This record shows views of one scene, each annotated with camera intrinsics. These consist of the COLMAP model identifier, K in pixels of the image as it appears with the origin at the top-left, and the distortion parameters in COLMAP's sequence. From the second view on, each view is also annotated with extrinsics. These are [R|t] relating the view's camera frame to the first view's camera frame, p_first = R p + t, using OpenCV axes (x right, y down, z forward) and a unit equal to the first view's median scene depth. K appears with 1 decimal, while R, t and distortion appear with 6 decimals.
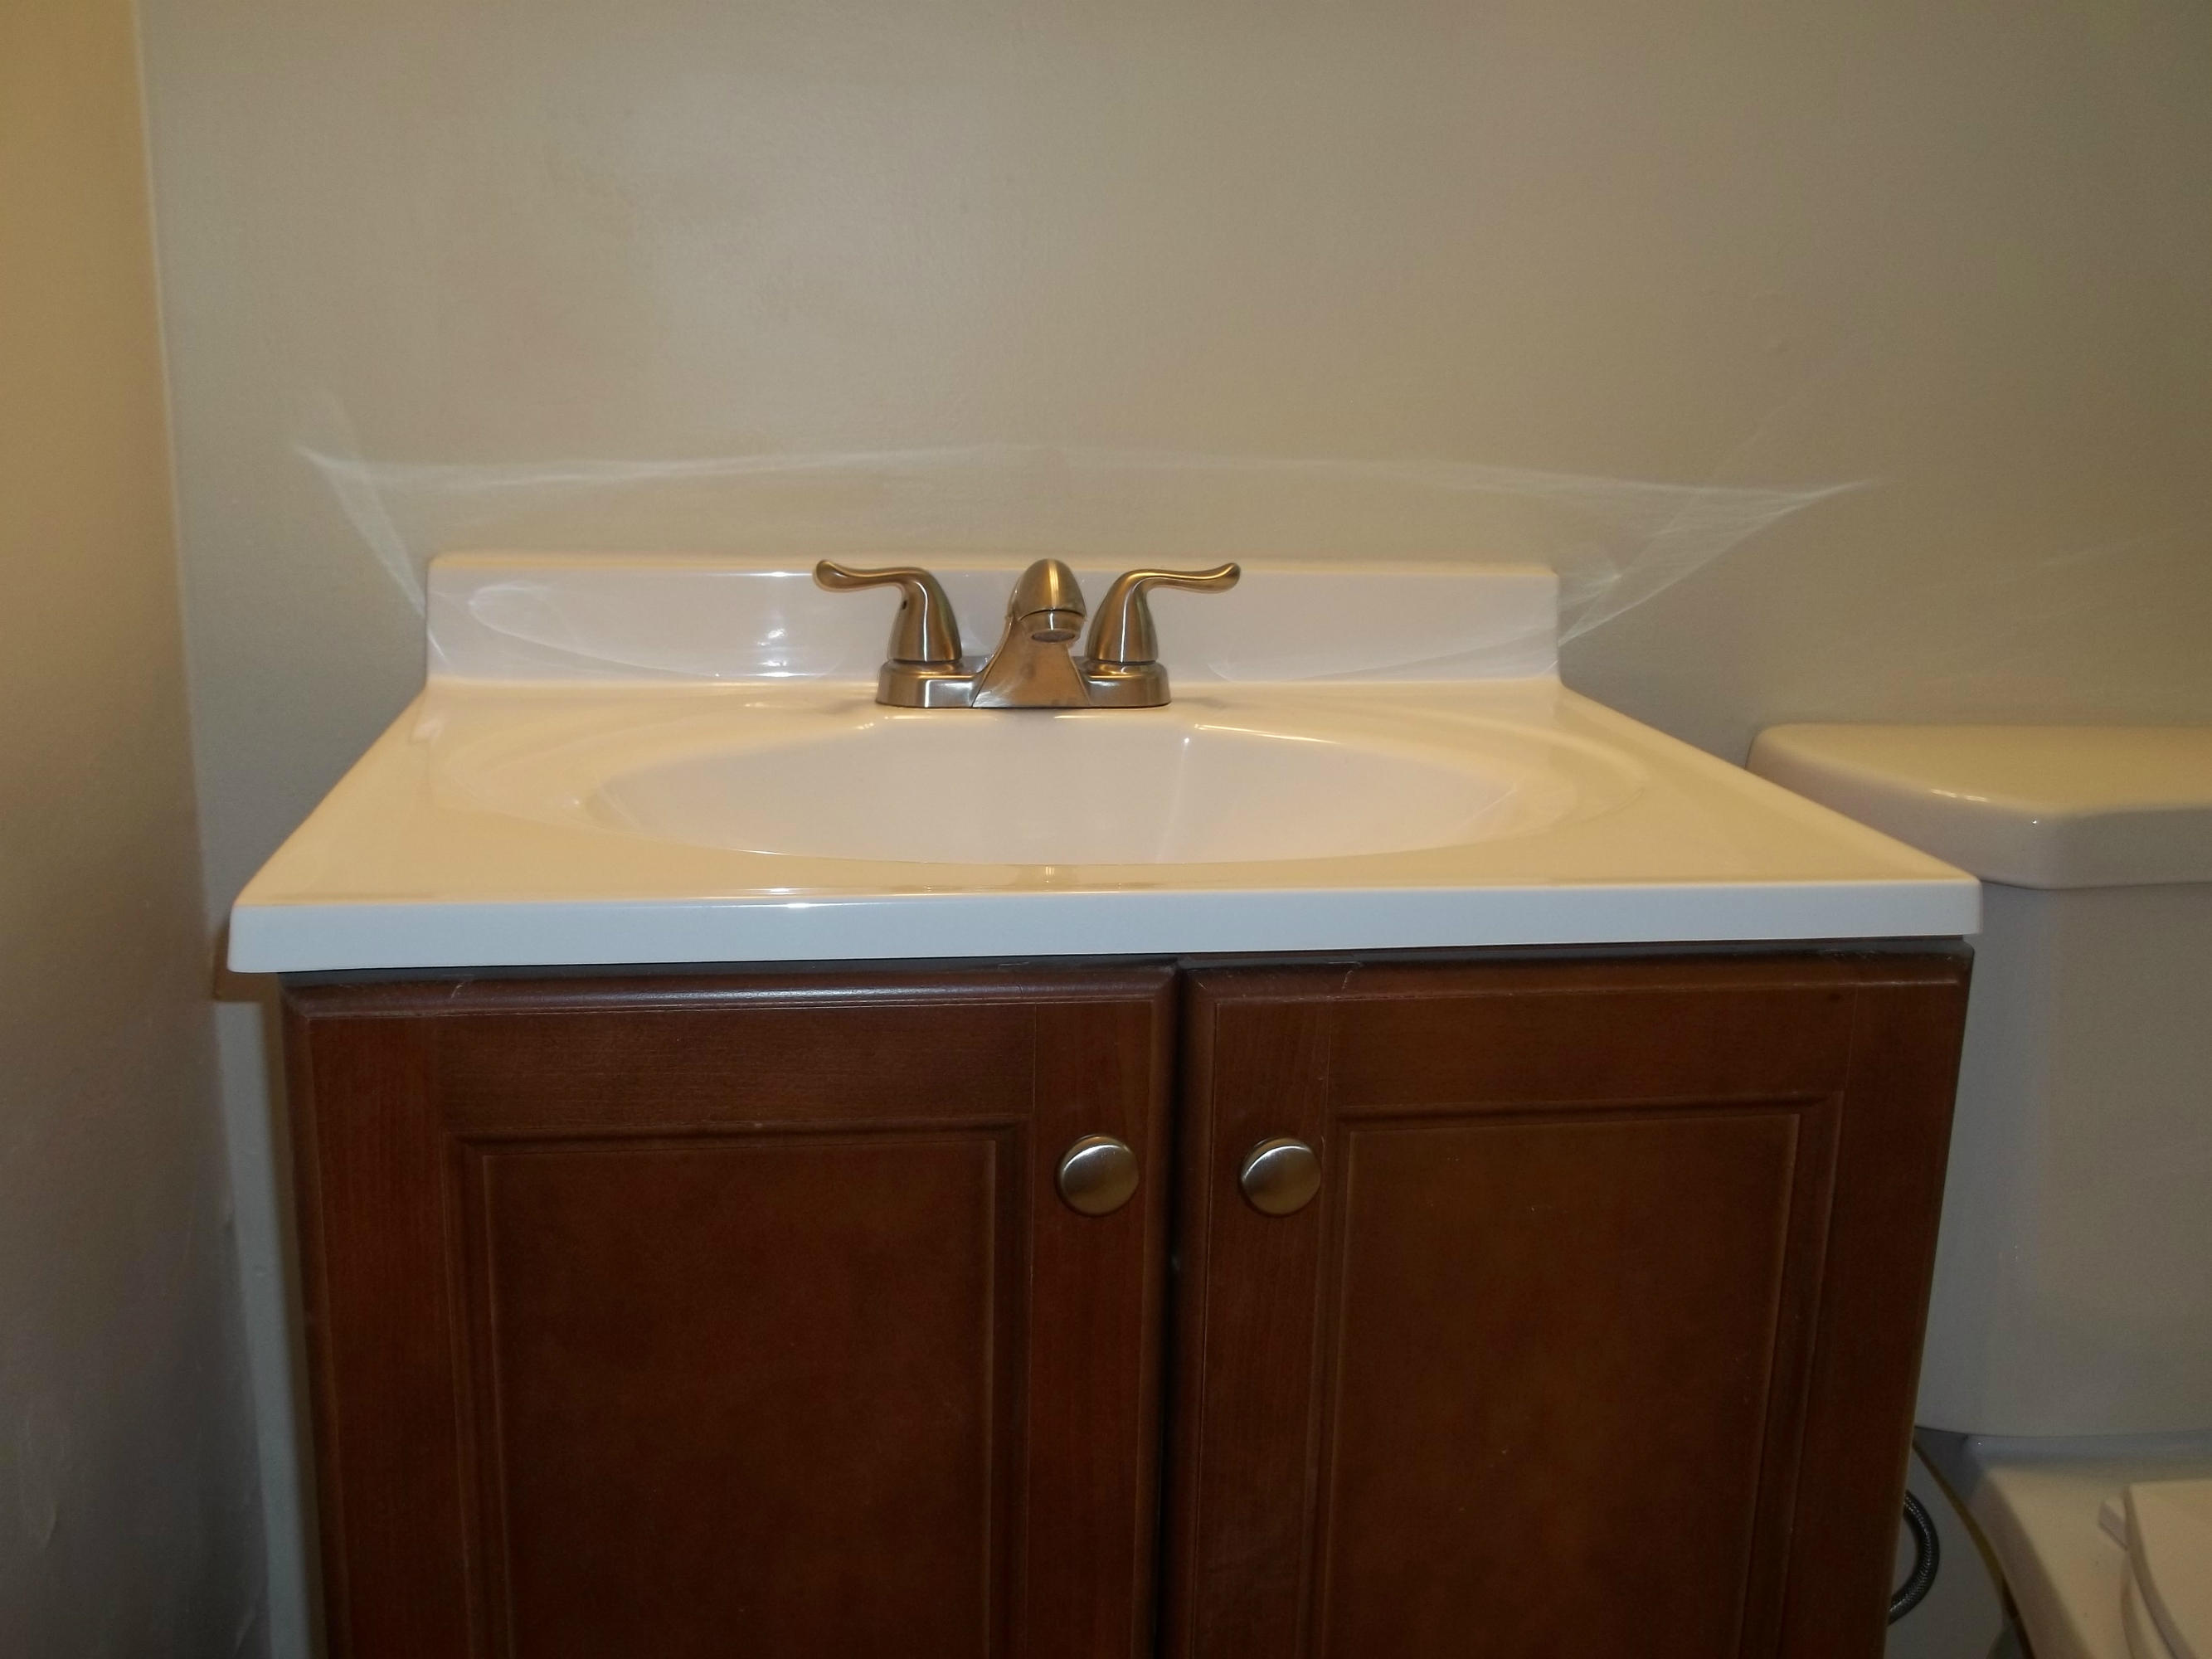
lens RADIAL K [[2182.5, 0, 1106.8], [0, 2182.5, 834.9], [0, 0, 1]] dist [-0.054034, 0.000000]
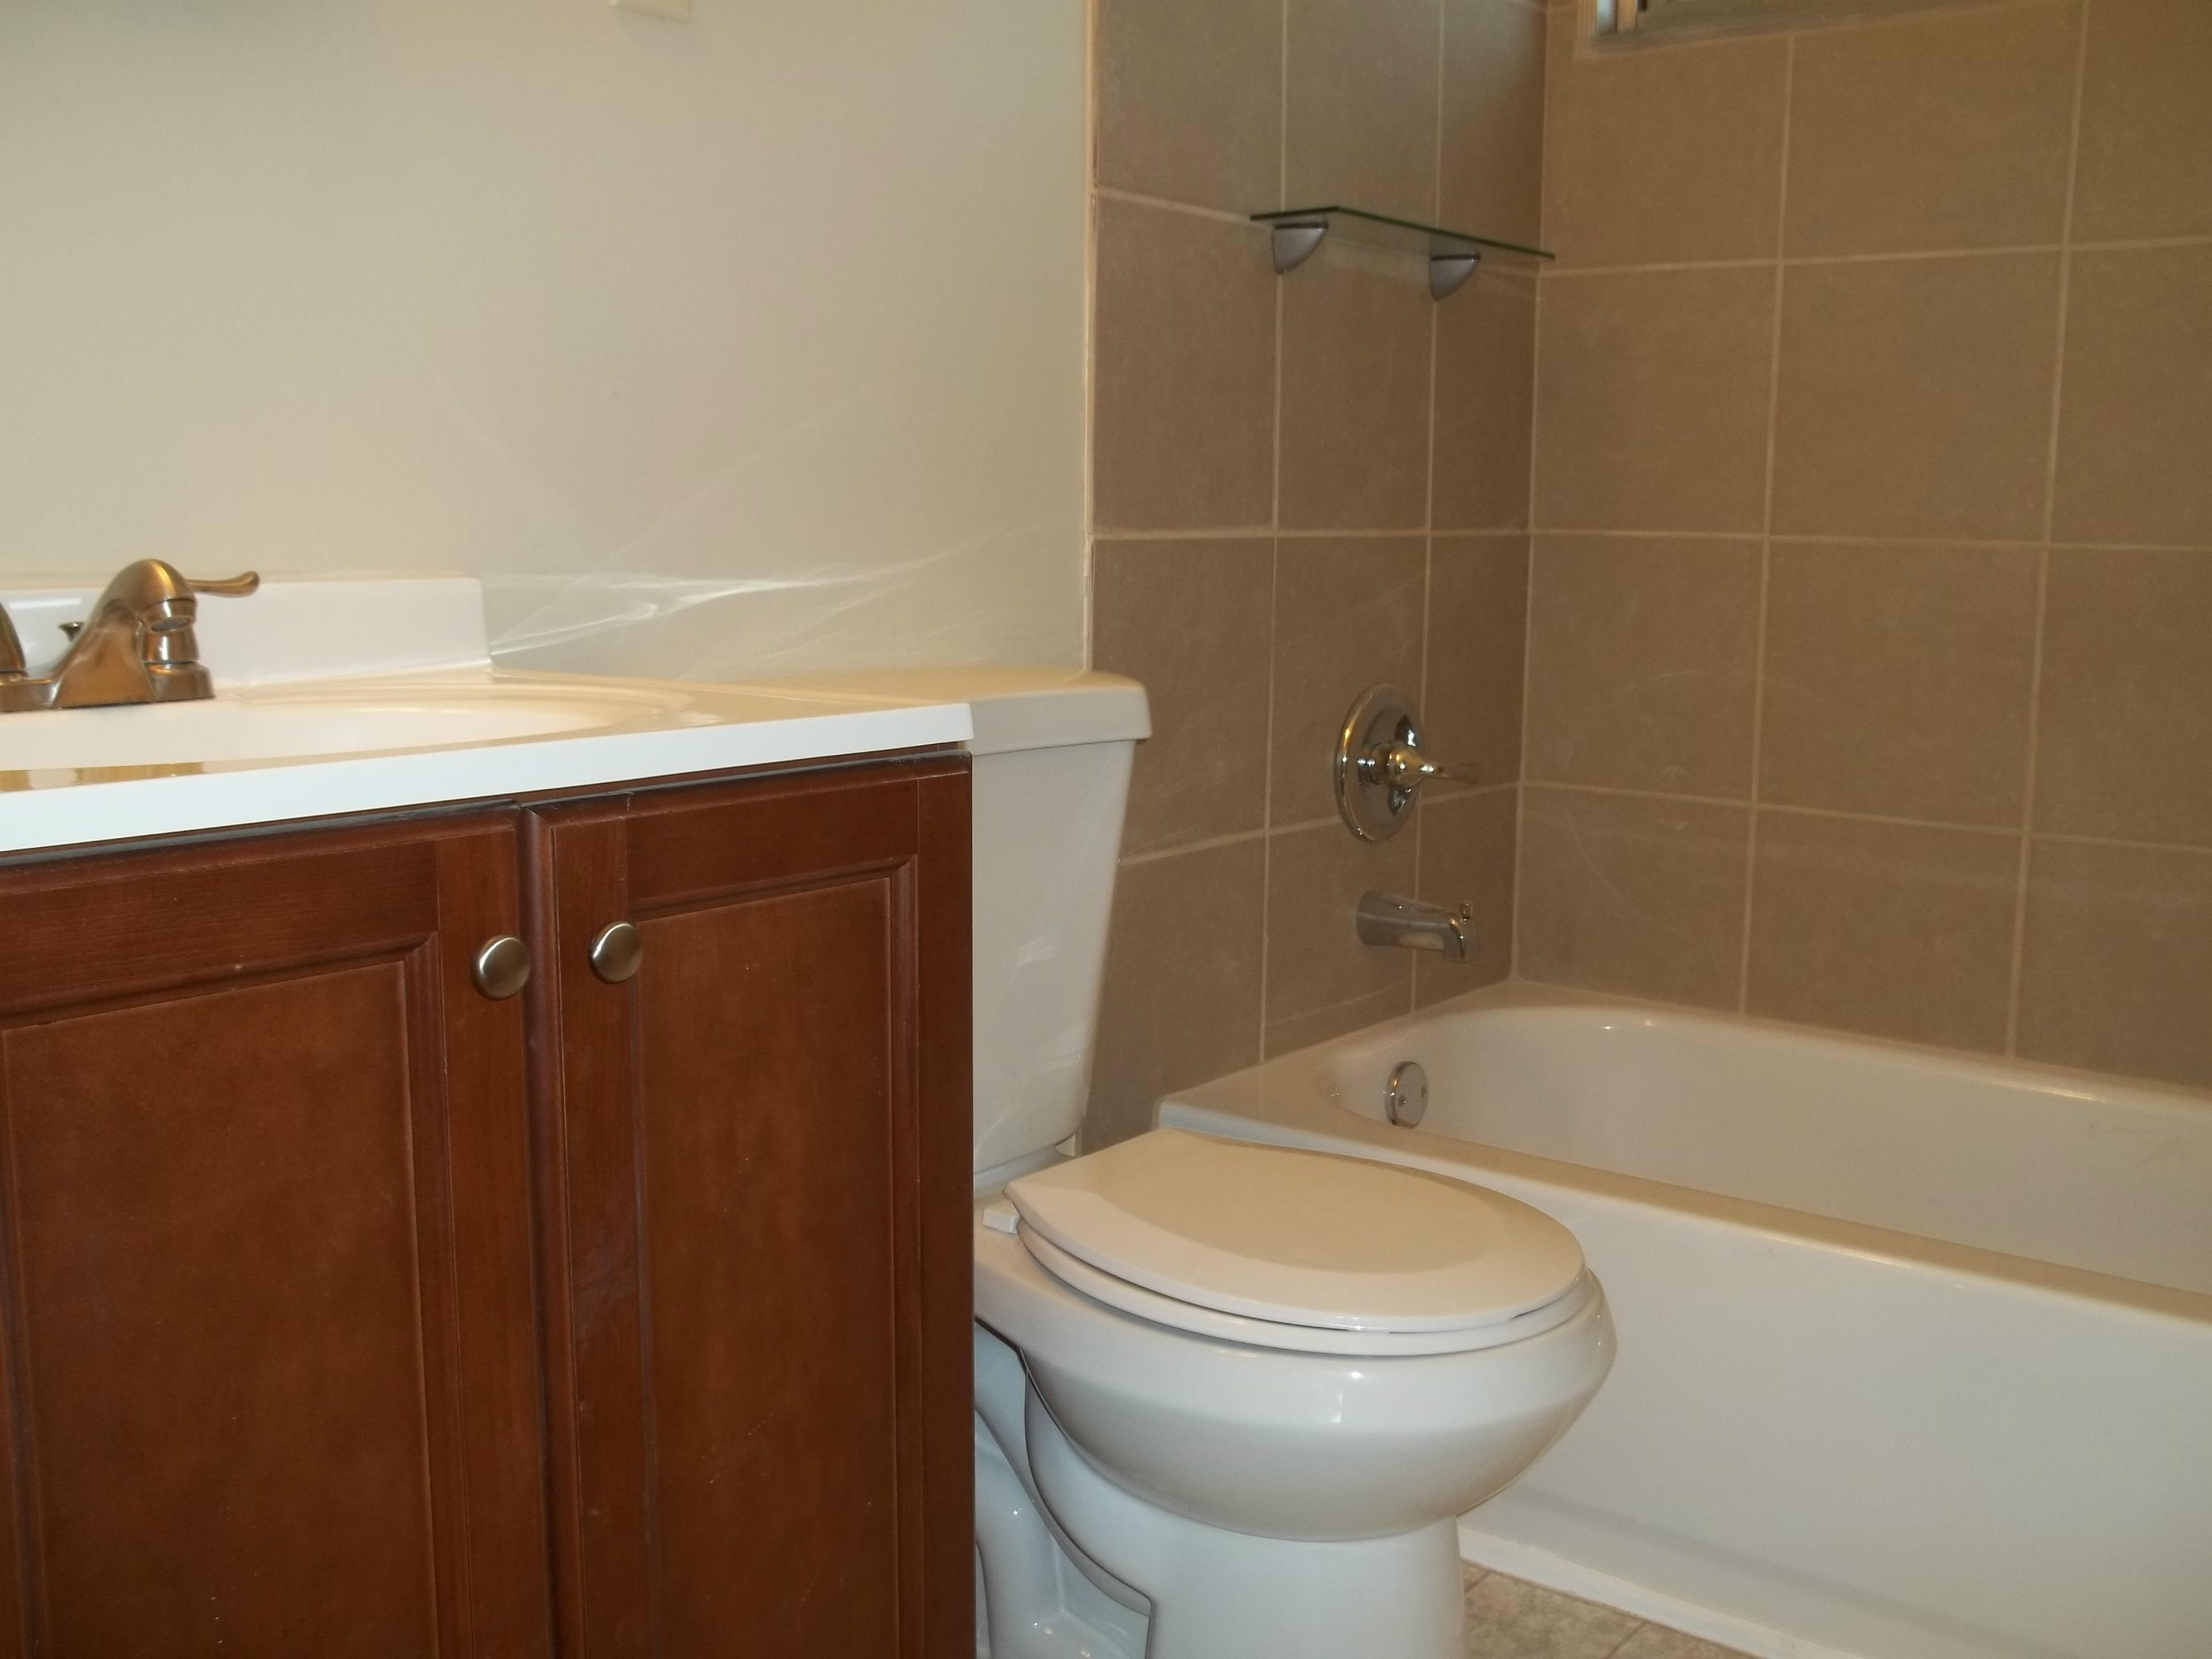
lens RADIAL K [[2182.5, 0, 1100.9], [0, 2182.5, 820.6], [0, 0, 1]] dist [-0.054034, 0.000000]
pose [[0.751299, -0.119646, 0.649026, -0.523662], [0.169276, 0.985465, -0.014282, 0.139901], [-0.637884, 0.120595, 0.760632, -0.197891]]
